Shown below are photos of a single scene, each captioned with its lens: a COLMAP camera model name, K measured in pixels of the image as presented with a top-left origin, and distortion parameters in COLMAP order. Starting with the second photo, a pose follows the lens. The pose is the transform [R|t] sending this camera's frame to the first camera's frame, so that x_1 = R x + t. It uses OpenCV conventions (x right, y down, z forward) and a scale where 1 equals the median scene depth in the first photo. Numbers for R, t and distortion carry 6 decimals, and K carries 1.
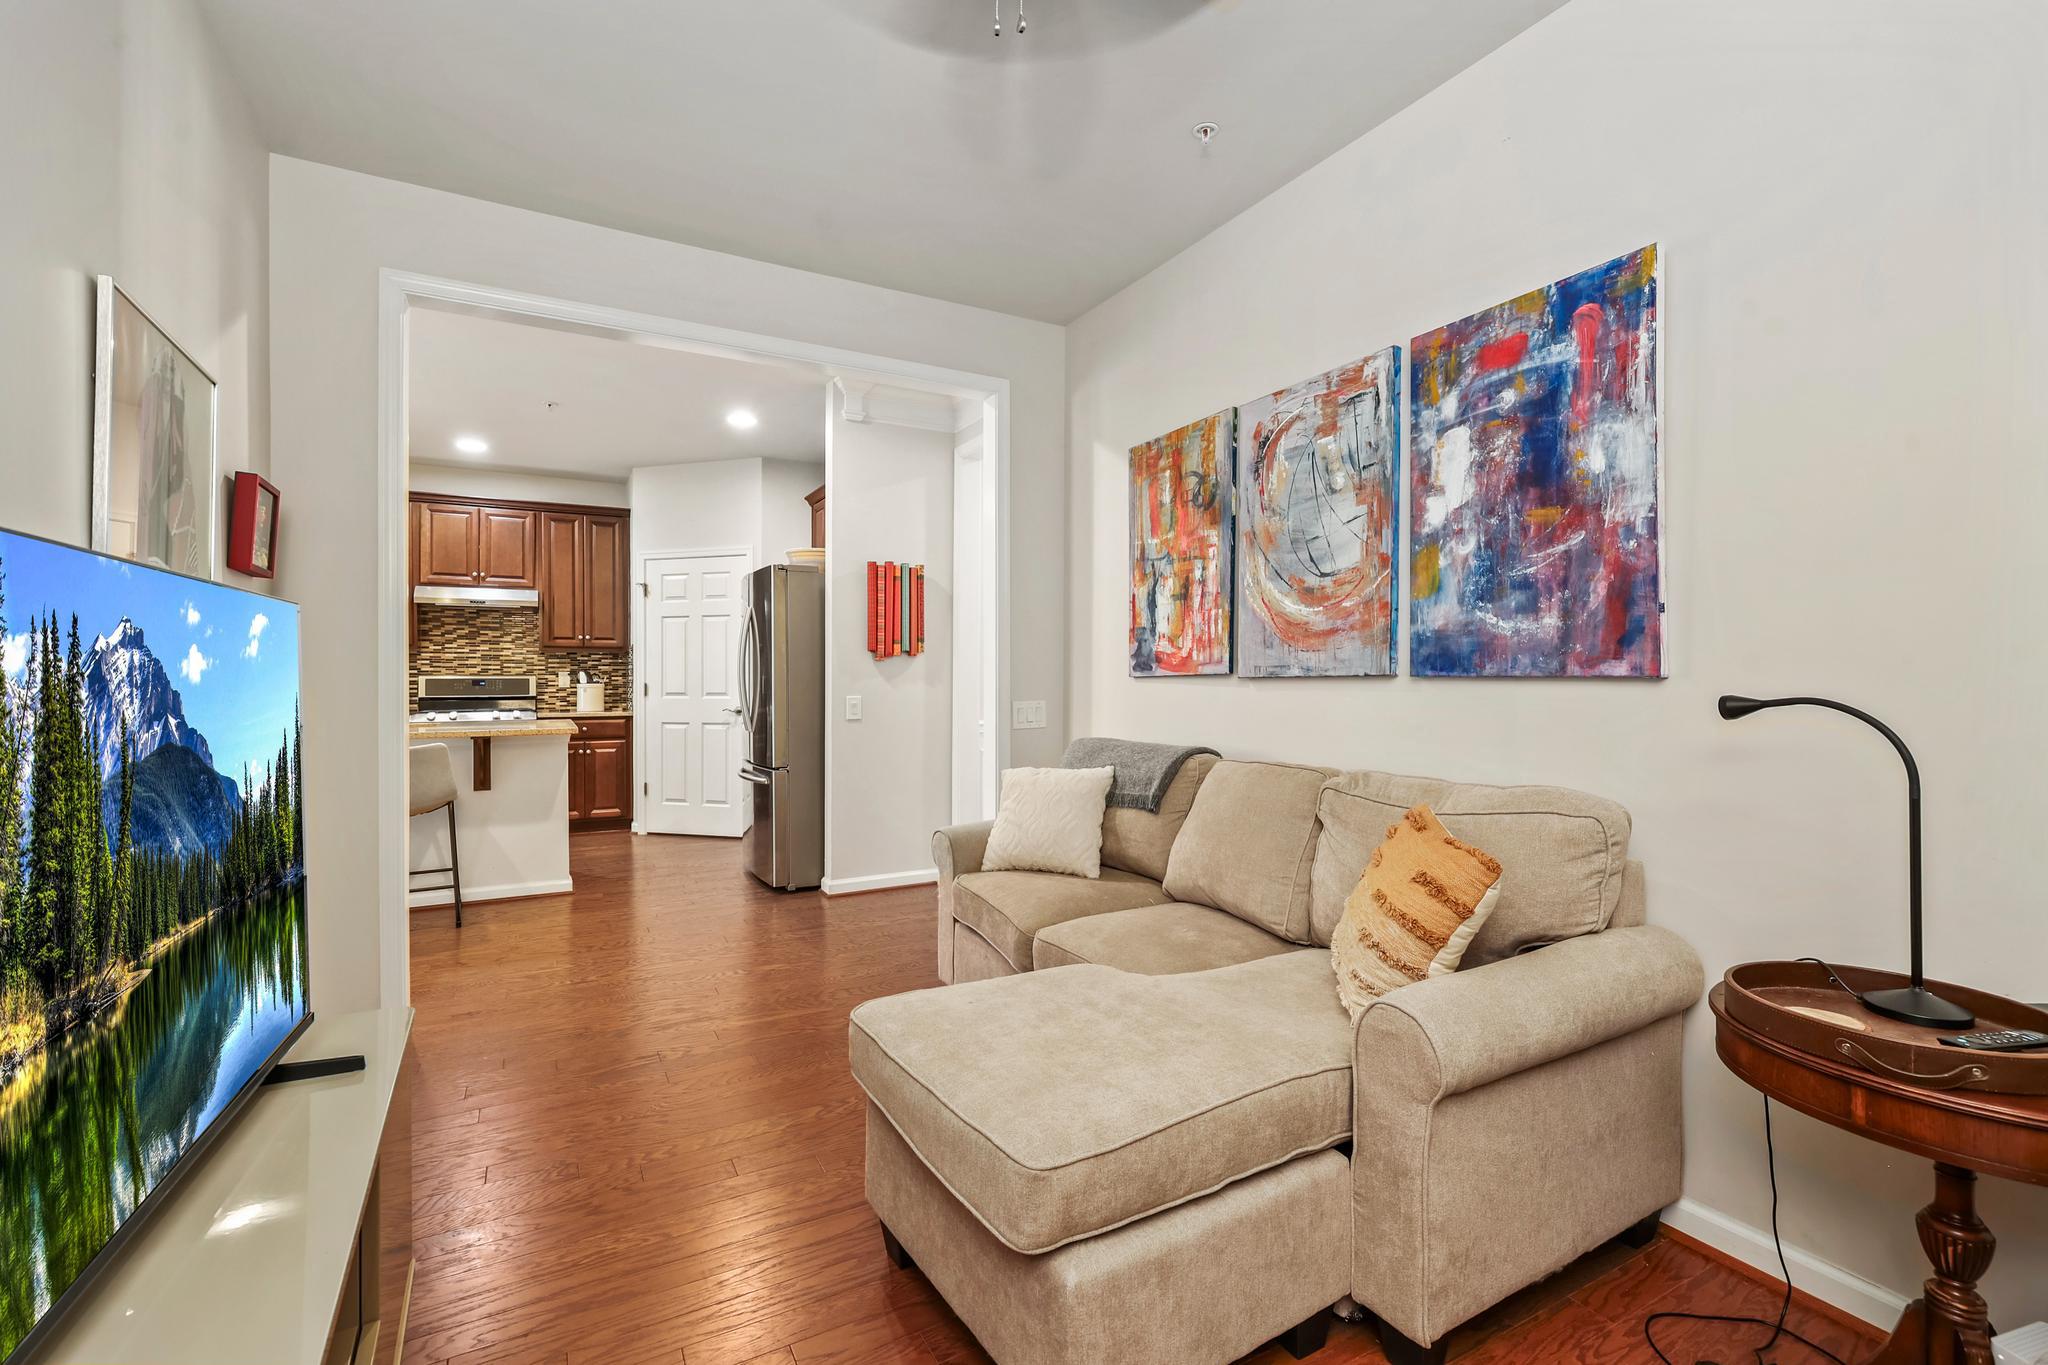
lens RADIAL K [[888.5, 0, 1024.0], [0, 888.5, 682.5], [0, 0, 1]] dist [0.000286, 0.000035]
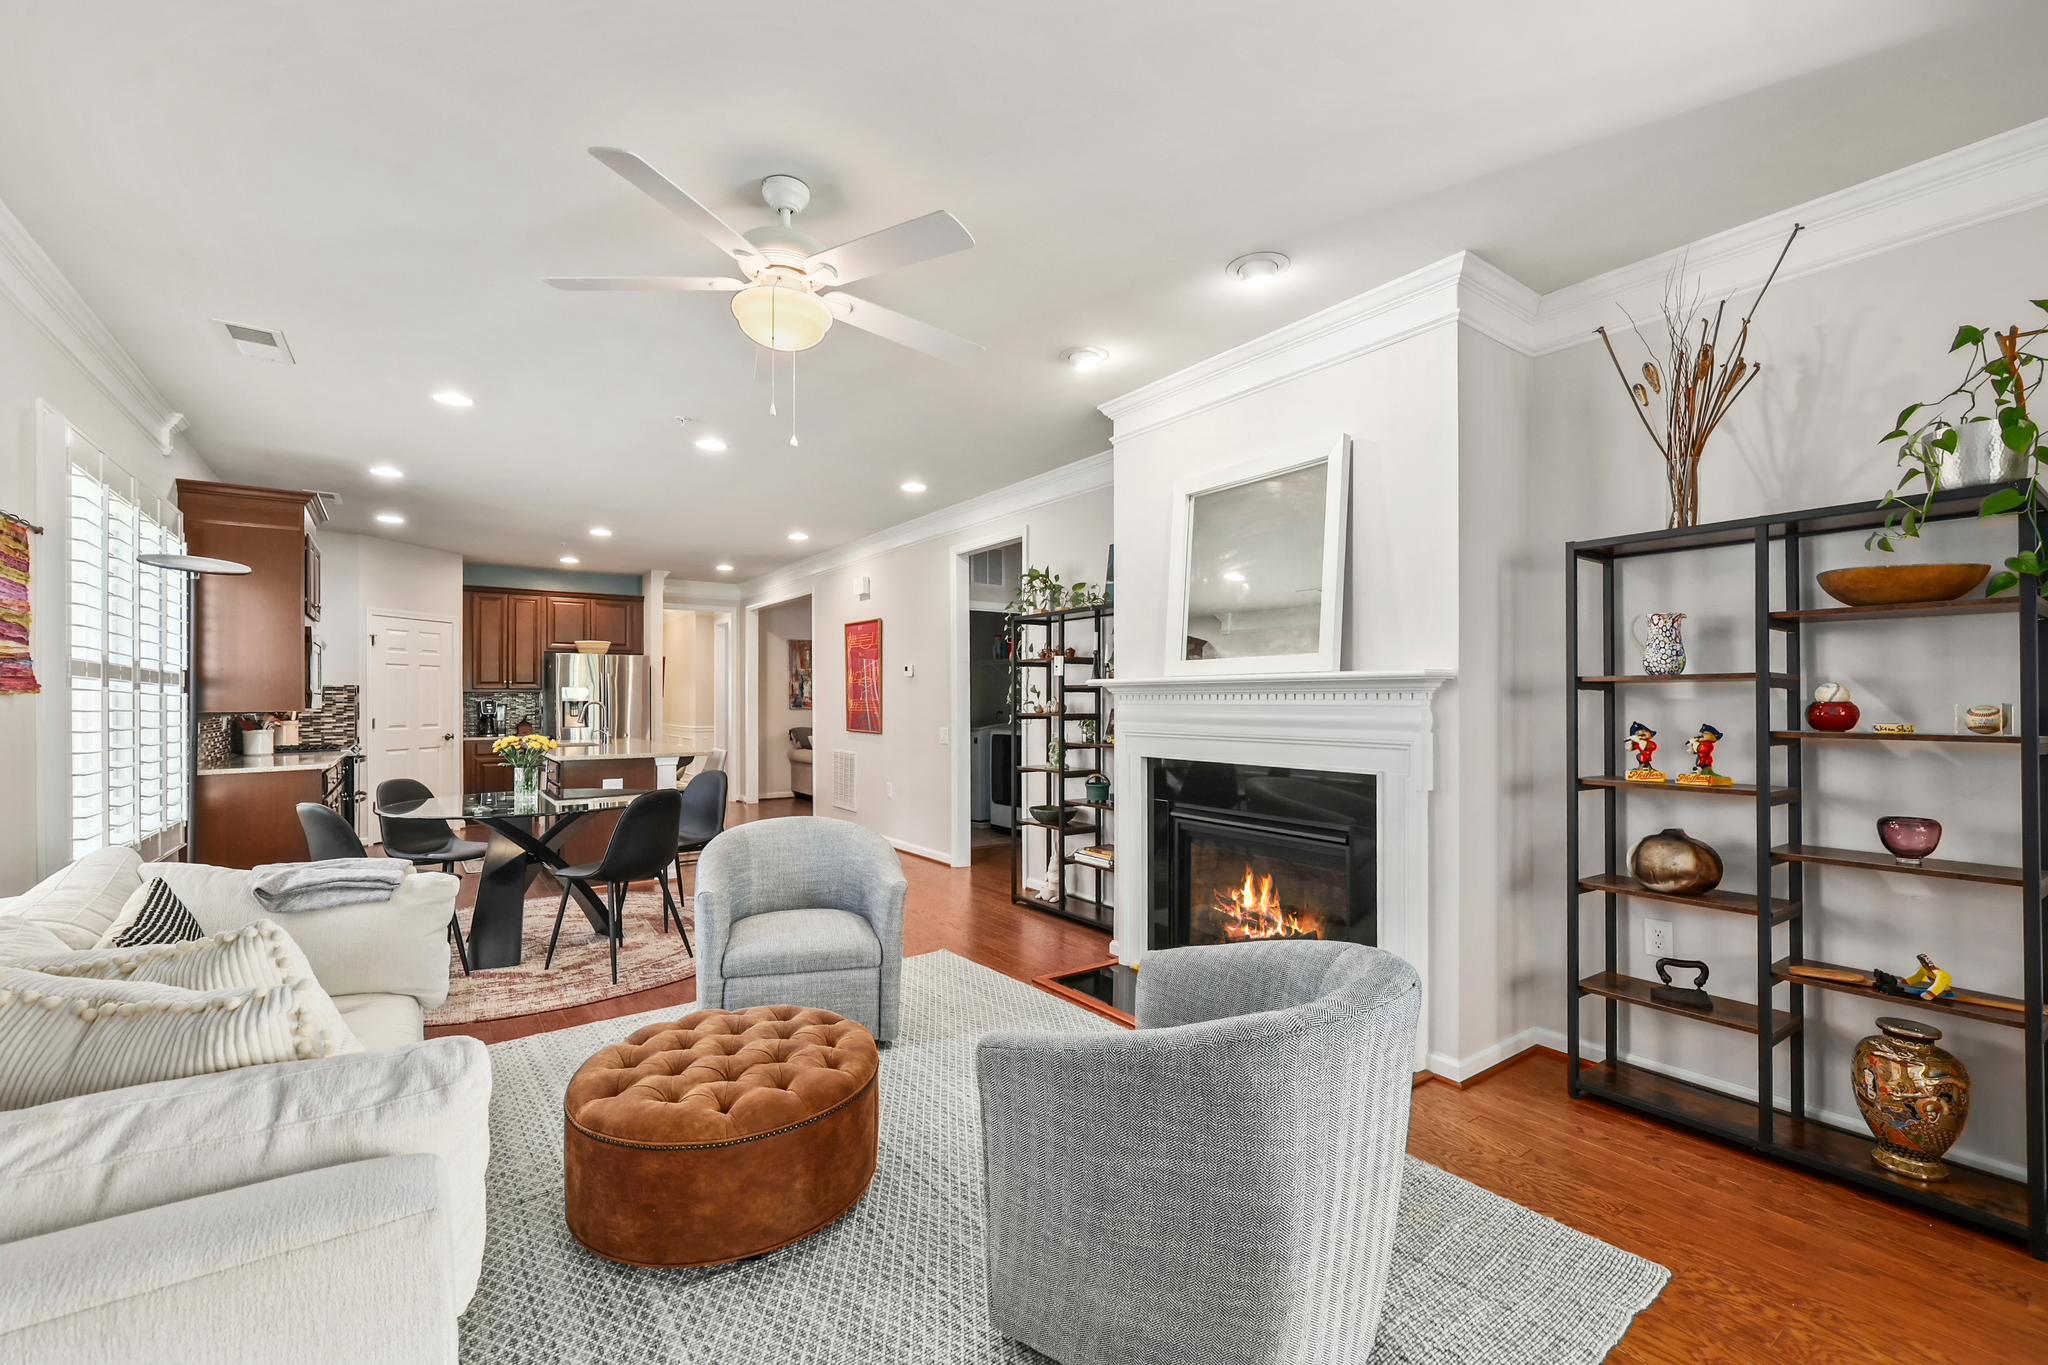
lens RADIAL K [[857.8, 0, 1025.6], [0, 857.8, 695.4], [0, 0, 1]] dist [0.001082, 0.000061]
pose [[-0.115236, 0.007004, 0.993313, -1.690217], [0.007215, 0.999955, -0.006214, -0.016602], [-0.993312, 0.006451, -0.115281, 0.265982]]
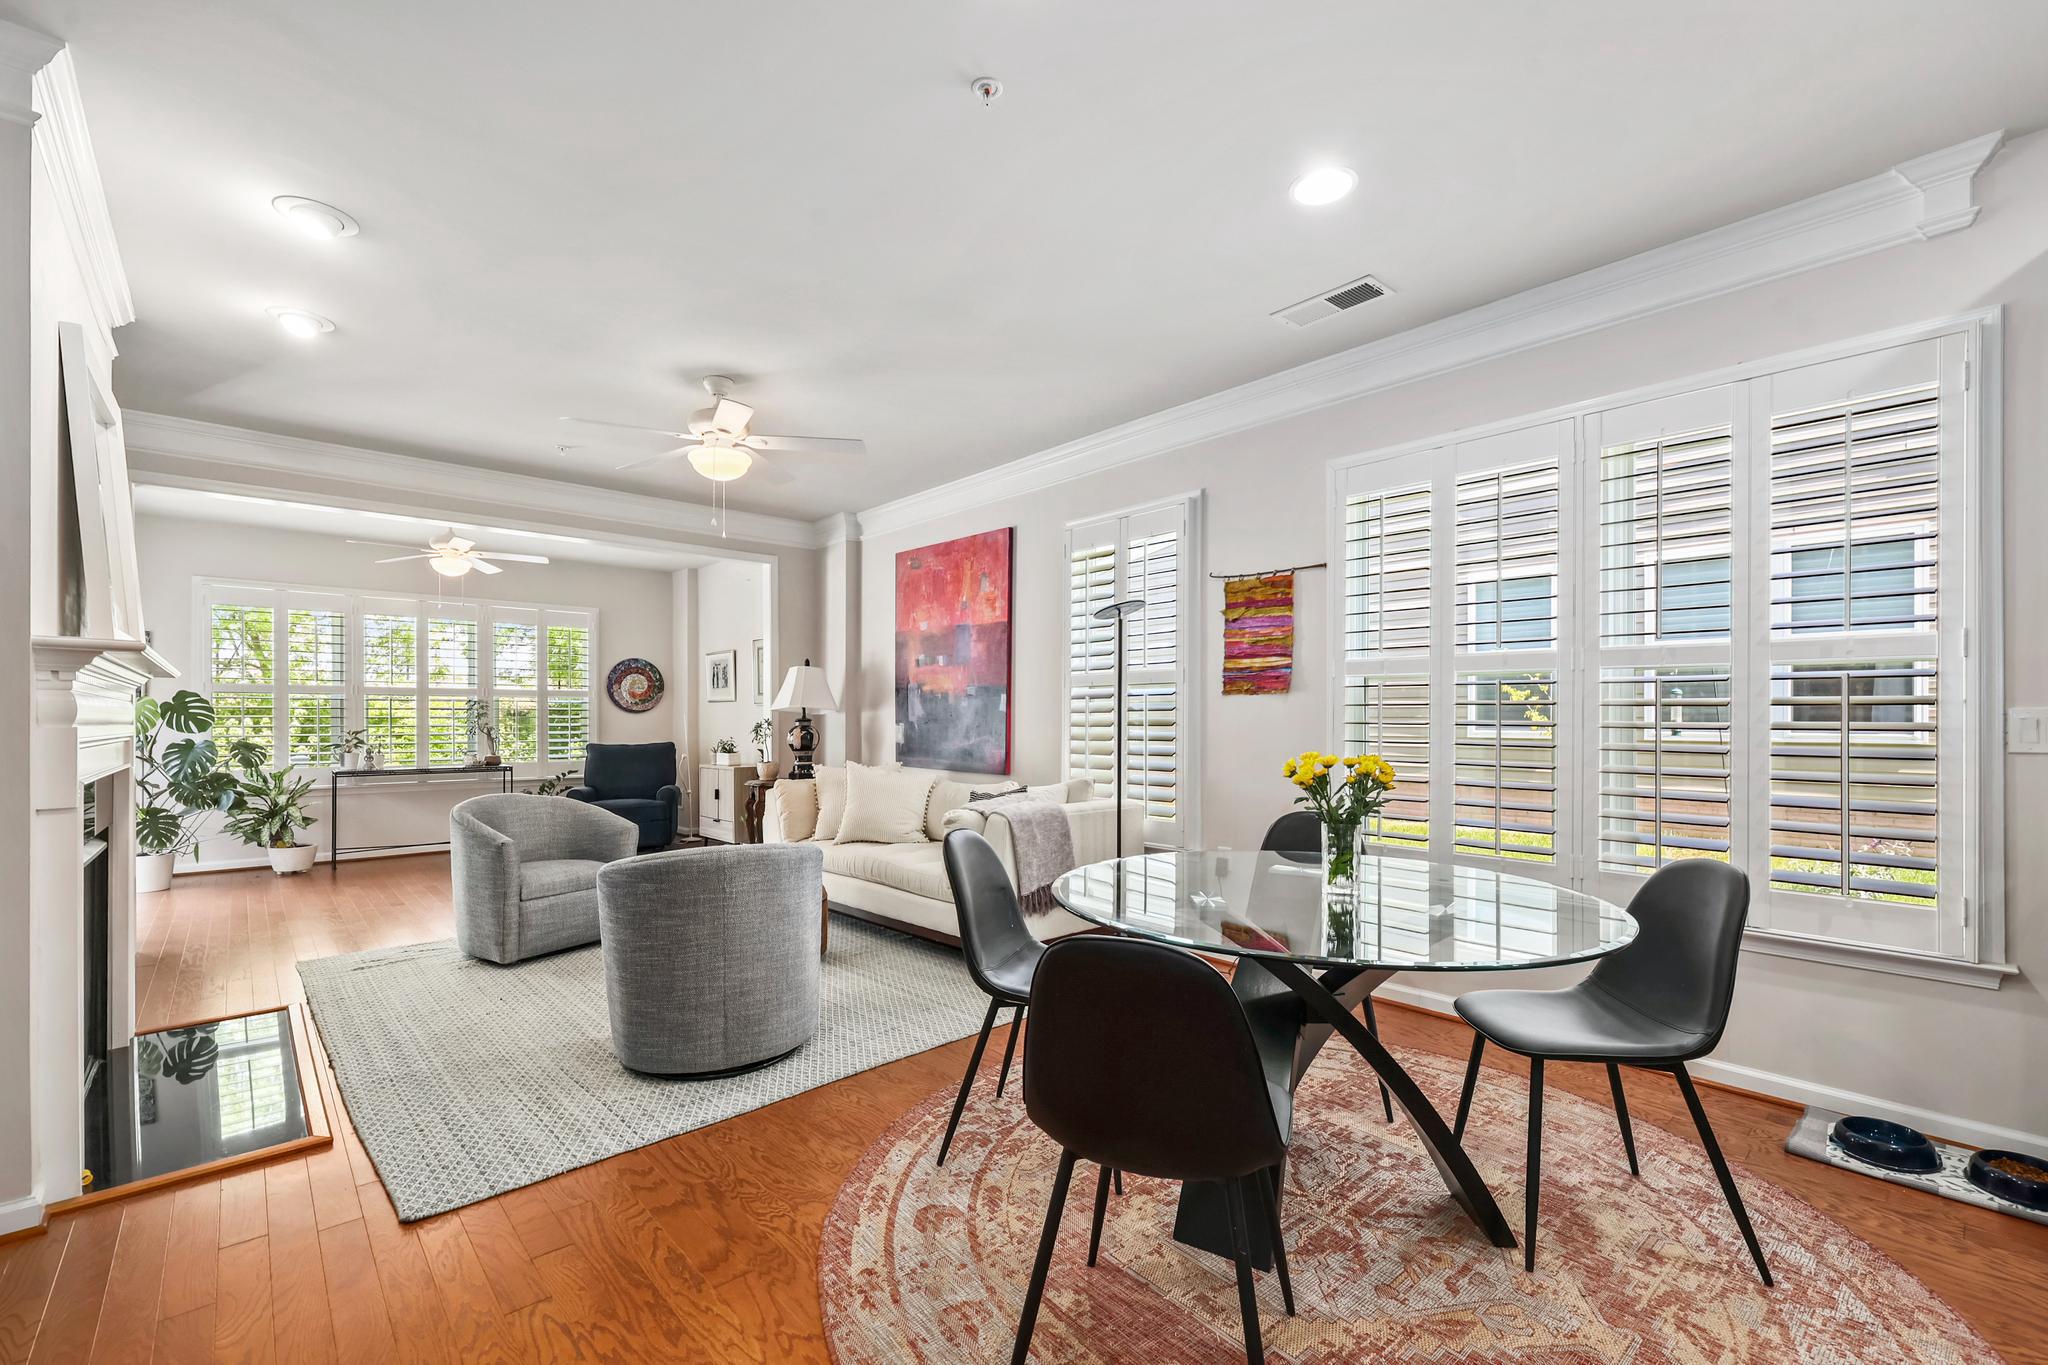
lens RADIAL K [[868.5, 0, 1023.9], [0, 868.5, 717.7], [0, 0, 1]] dist [0.003666, 0.000144]
pose [[0.224570, 0.001535, -0.974457, -0.674164], [-0.004304, 0.999991, 0.000584, -0.005489], [0.974449, 0.004063, 0.224574, 0.389173]]
